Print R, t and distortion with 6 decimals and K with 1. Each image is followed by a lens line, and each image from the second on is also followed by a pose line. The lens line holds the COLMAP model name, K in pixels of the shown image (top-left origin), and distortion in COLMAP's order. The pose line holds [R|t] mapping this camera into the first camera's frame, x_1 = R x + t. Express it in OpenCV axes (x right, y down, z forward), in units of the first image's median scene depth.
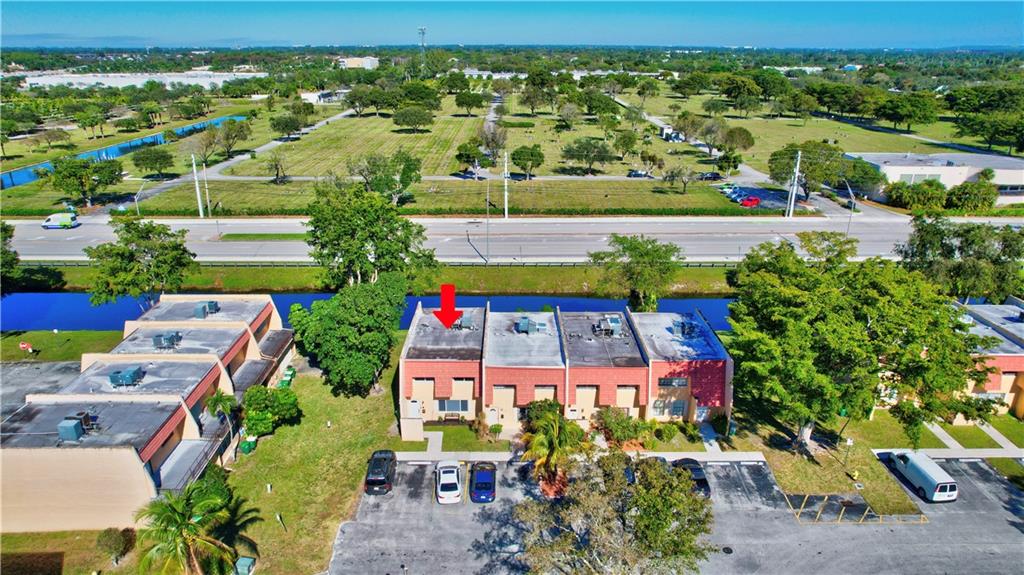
lens RADIAL K [[655.9, 0, 512.0], [0, 655.9, 287.5], [0, 0, 1]] dist [-0.085487, 0.081060]
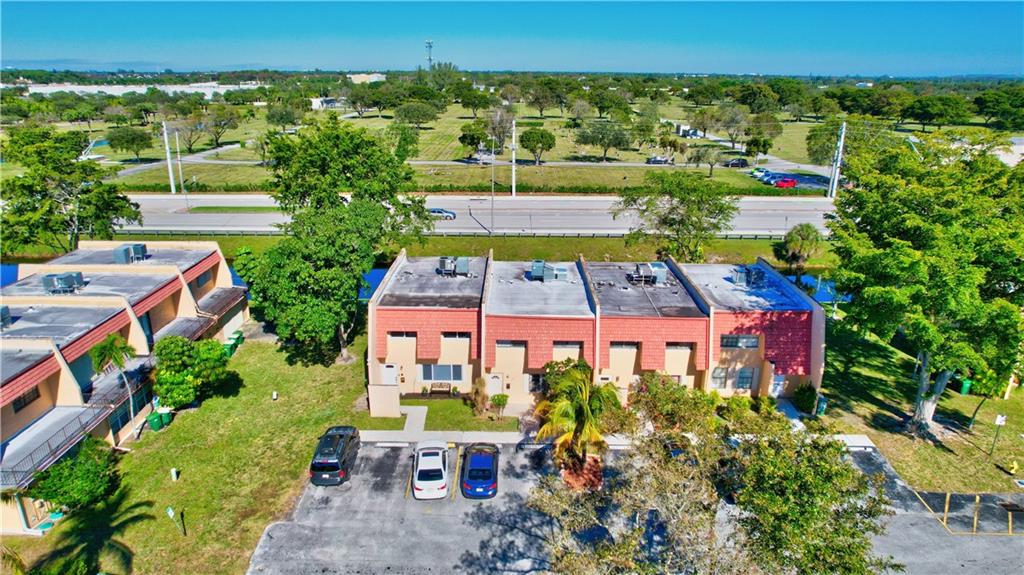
lens RADIAL K [[655.9, 0, 512.0], [0, 655.9, 287.5], [0, 0, 1]] dist [-0.085487, 0.081060]
pose [[0.999930, 0.007722, -0.008979, -0.004726], [-0.008050, 0.999283, -0.036998, 0.111628], [0.008687, 0.037068, 0.999275, 0.255277]]
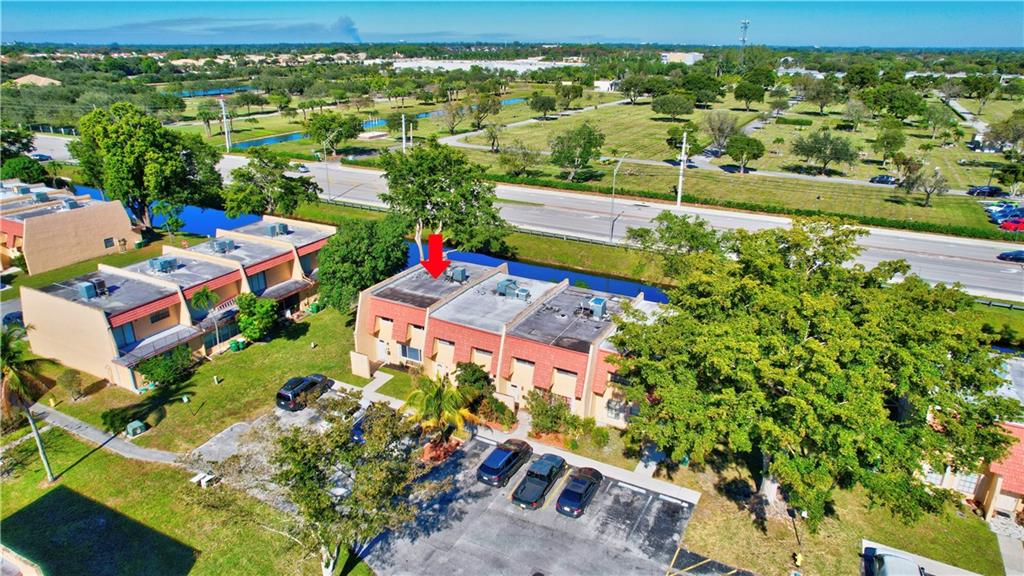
lens RADIAL K [[655.9, 0, 512.0], [0, 655.9, 288.0], [0, 0, 1]] dist [-0.085487, 0.081060]
pose [[0.880628, 0.170087, -0.442227, 0.456235], [-0.169135, 0.984701, 0.041923, 0.018811], [0.442592, 0.037877, 0.895923, 0.189205]]
